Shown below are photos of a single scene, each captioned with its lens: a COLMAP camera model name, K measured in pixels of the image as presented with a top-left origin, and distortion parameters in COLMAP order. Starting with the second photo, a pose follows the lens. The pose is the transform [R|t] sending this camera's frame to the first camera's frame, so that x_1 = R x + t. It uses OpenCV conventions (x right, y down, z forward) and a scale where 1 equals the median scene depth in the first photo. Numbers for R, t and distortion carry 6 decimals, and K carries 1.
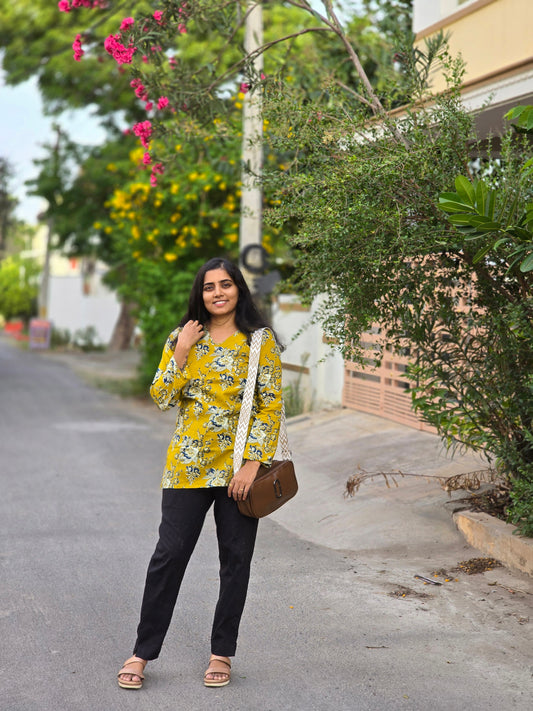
lens RADIAL K [[1401.0, 0, 270.1], [0, 1401.0, 362.8], [0, 0, 1]] dist [0.058480, 0.000000]
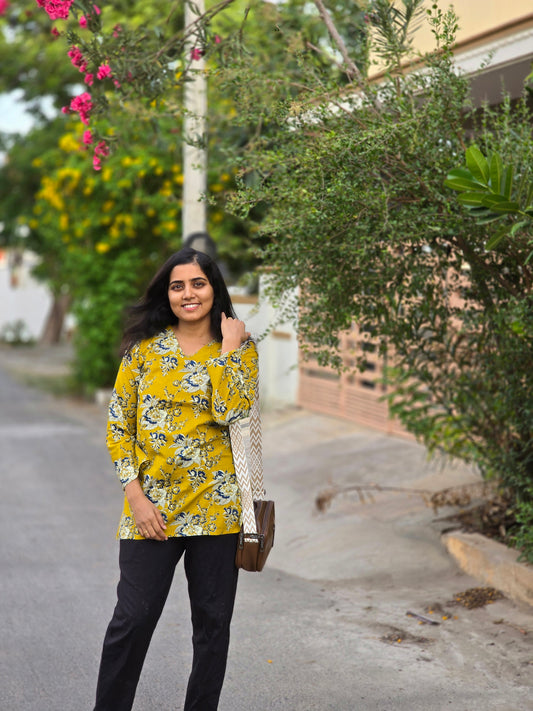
lens RADIAL K [[1401.0, 0, 282.5], [0, 1401.0, 345.8], [0, 0, 1]] dist [0.058480, 0.000000]
pose [[0.998150, -0.017975, 0.058089, -0.019567], [0.018186, 0.999830, -0.003112, -0.010941], [-0.058023, 0.004162, 0.998307, 0.132004]]
